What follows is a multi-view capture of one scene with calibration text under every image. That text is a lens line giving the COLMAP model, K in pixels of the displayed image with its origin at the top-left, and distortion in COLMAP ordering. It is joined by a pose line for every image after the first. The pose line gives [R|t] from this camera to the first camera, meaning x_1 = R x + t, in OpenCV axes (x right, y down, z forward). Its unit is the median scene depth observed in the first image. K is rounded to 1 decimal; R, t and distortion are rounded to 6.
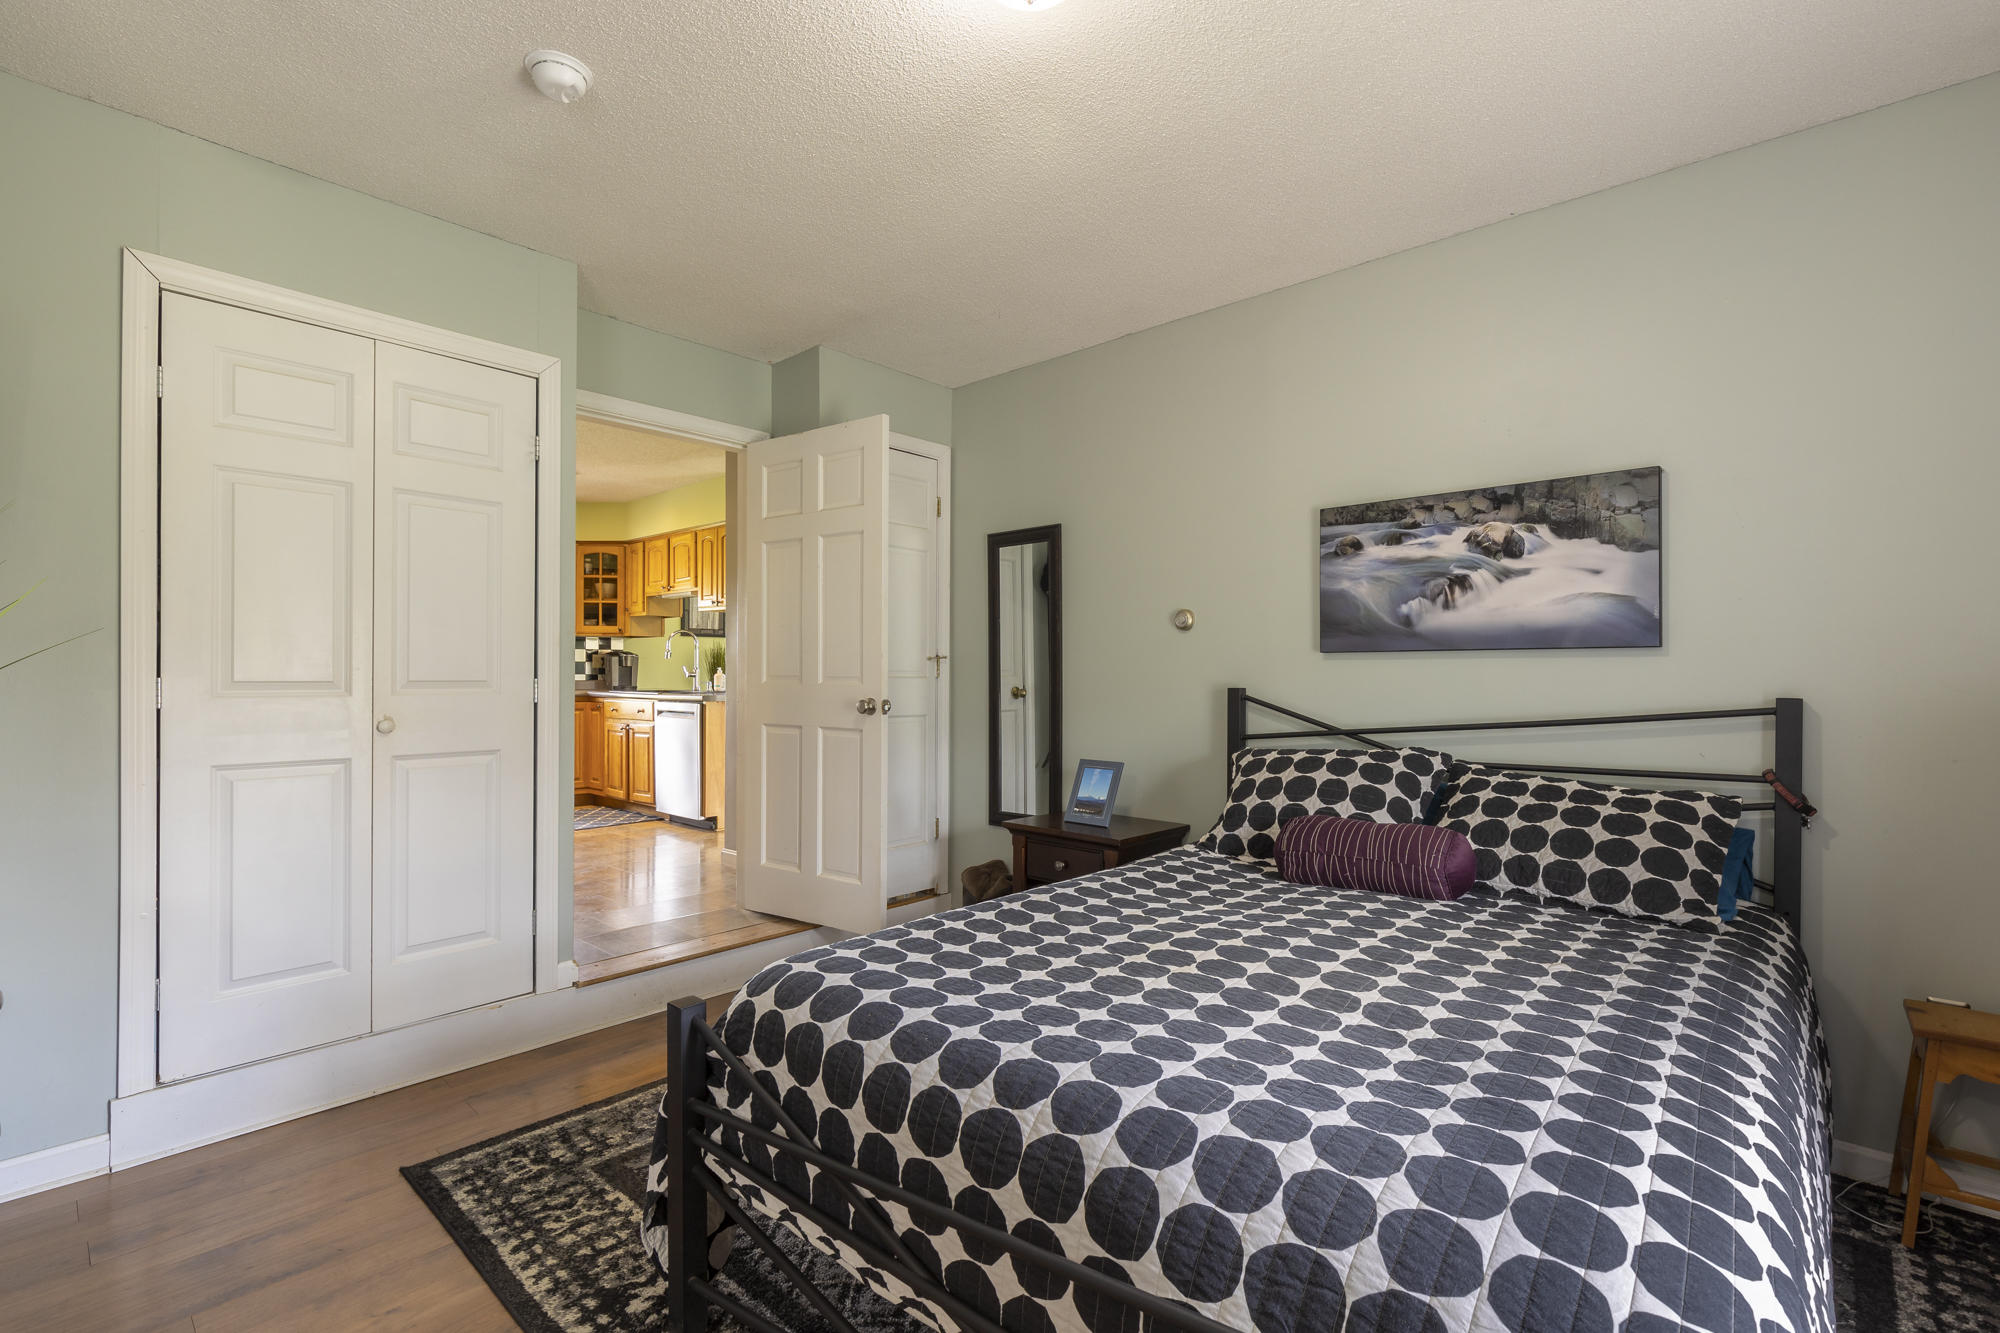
lens RADIAL K [[910.3, 0, 1004.0], [0, 910.3, 665.8], [0, 0, 1]] dist [0.002063, 0.000042]
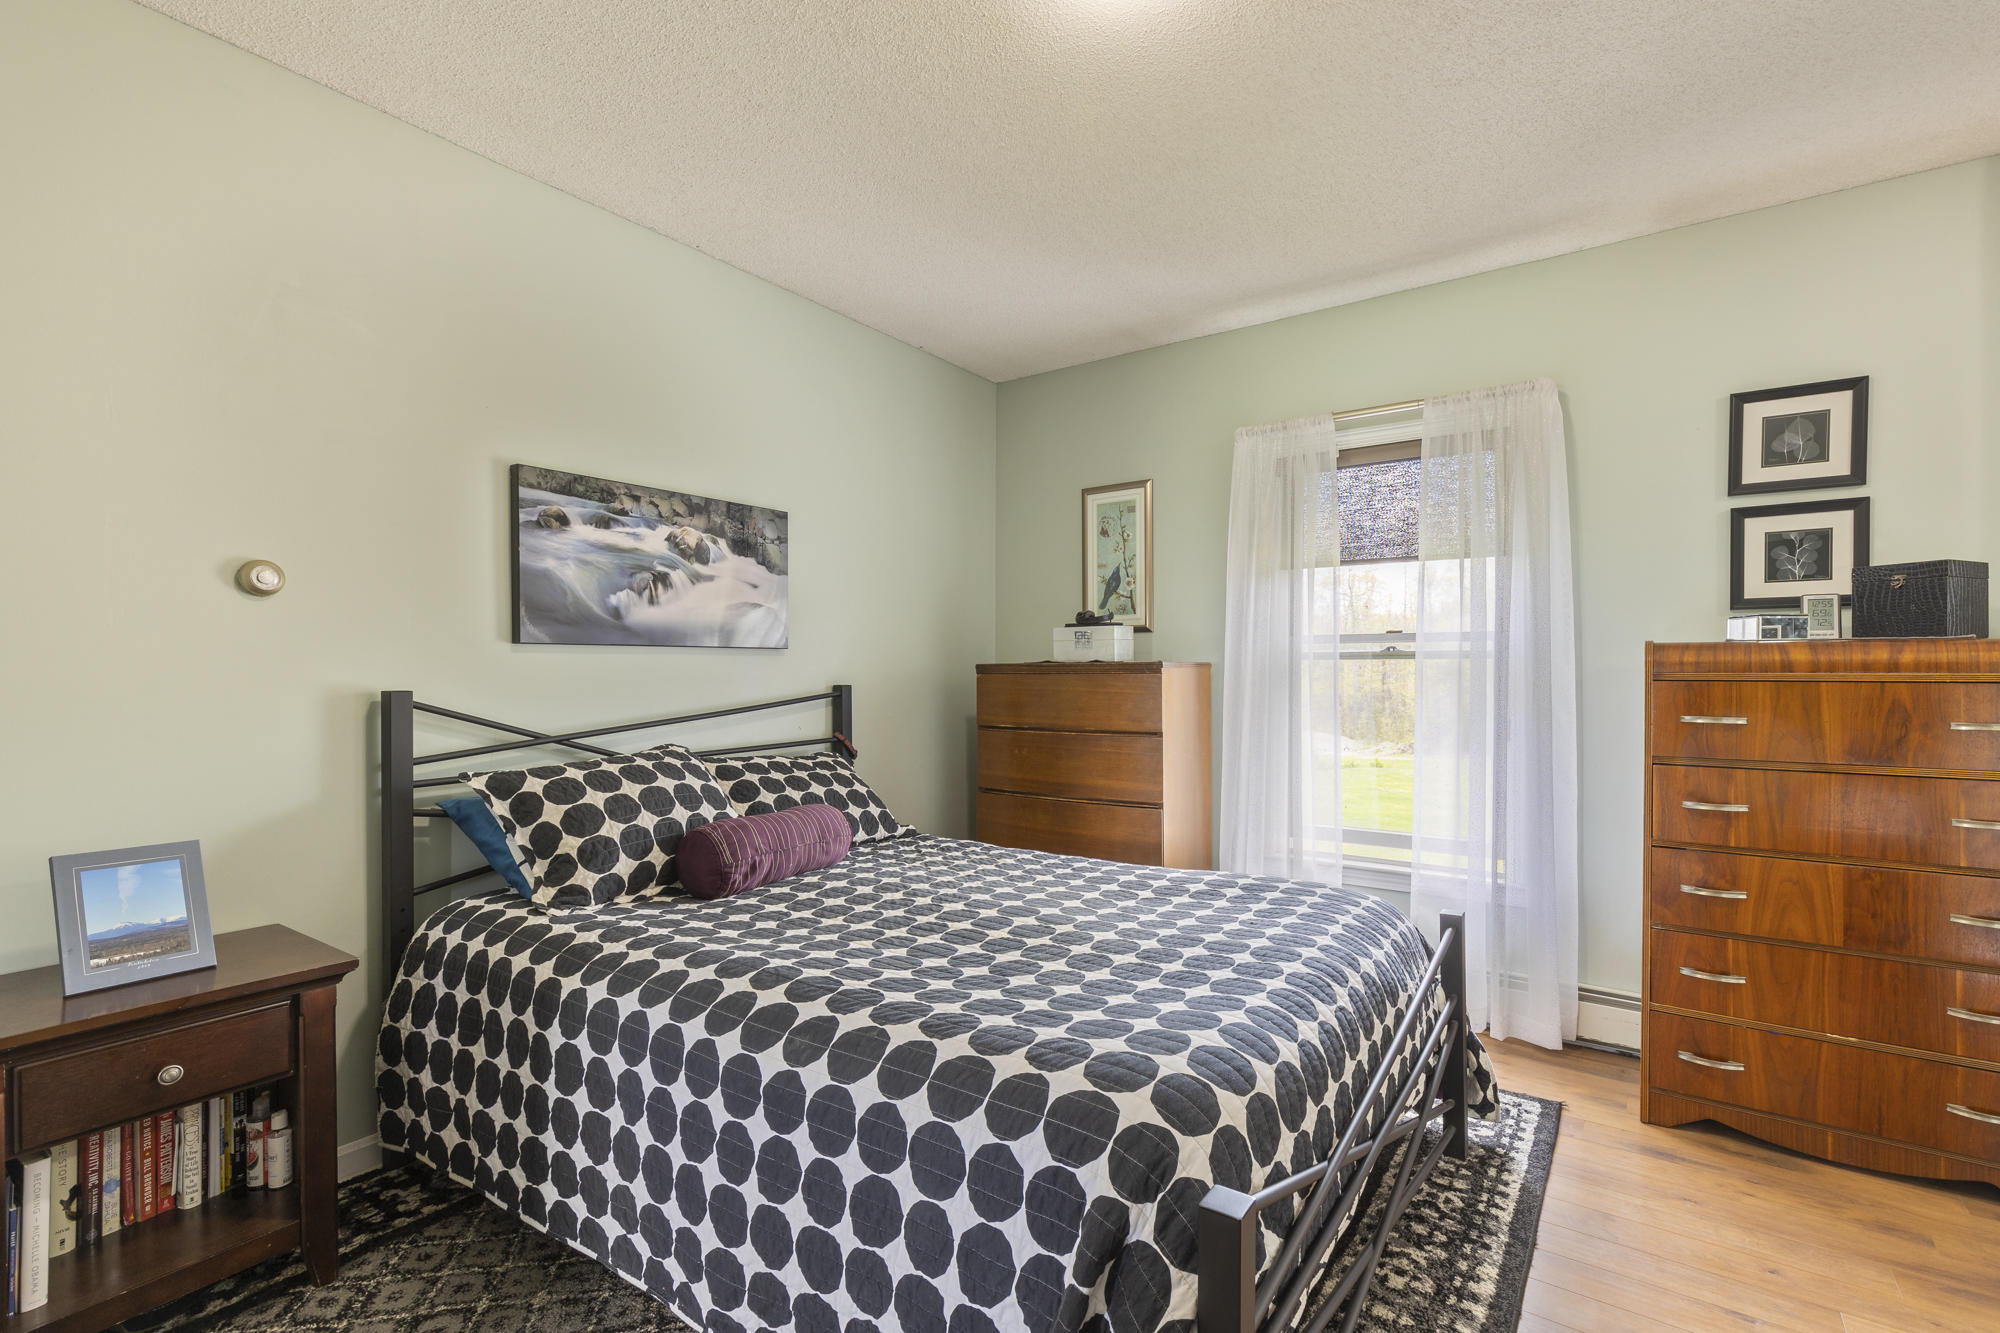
lens RADIAL K [[910.3, 0, 1005.3], [0, 910.3, 672.6], [0, 0, 1]] dist [0.002063, 0.000042]
pose [[-0.127076, -0.000114, 0.991893, -0.543973], [-0.003580, 0.999994, -0.000344, 0.010822], [-0.991886, -0.003595, -0.127076, 0.737199]]
